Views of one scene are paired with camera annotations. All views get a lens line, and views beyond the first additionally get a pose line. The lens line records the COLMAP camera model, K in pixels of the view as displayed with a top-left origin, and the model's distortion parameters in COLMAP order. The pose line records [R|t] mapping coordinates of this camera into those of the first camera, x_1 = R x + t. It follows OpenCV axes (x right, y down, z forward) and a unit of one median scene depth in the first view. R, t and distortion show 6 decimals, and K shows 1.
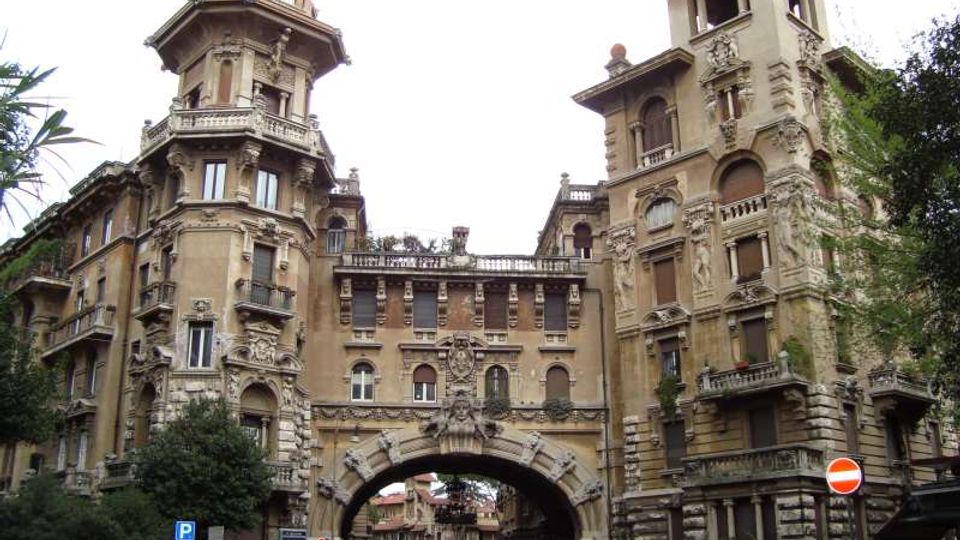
lens RADIAL K [[1028.9, 0, 476.7], [0, 1028.9, 266.4], [0, 0, 1]] dist [-0.180576, 0.093951]
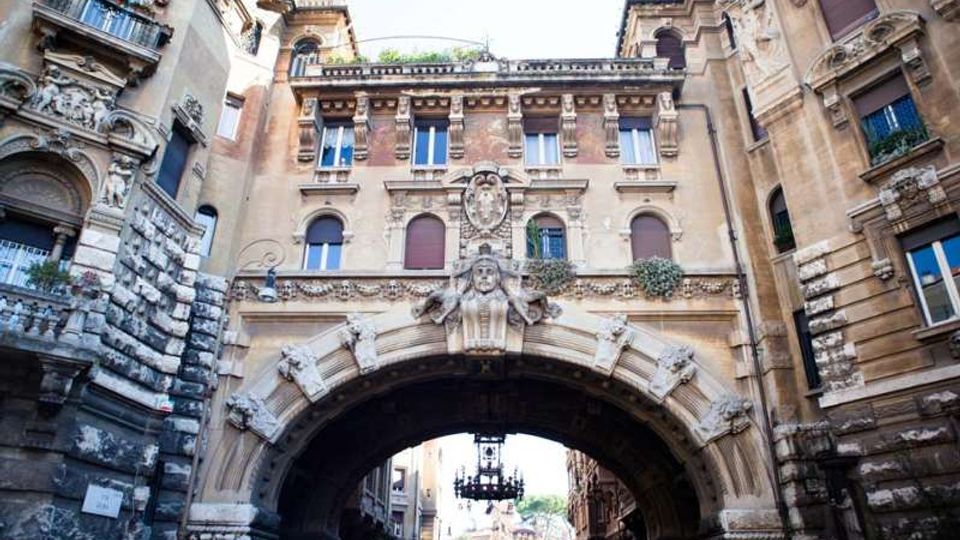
lens RADIAL K [[672.7, 0, 480.0], [0, 672.7, 270.0], [0, 0, 1]] dist [-0.089656, 0.065102]
pose [[0.993786, -0.037306, -0.104868, 0.021772], [0.019057, 0.985275, -0.169911, 0.200013], [0.109662, 0.166857, 0.979864, 0.631675]]
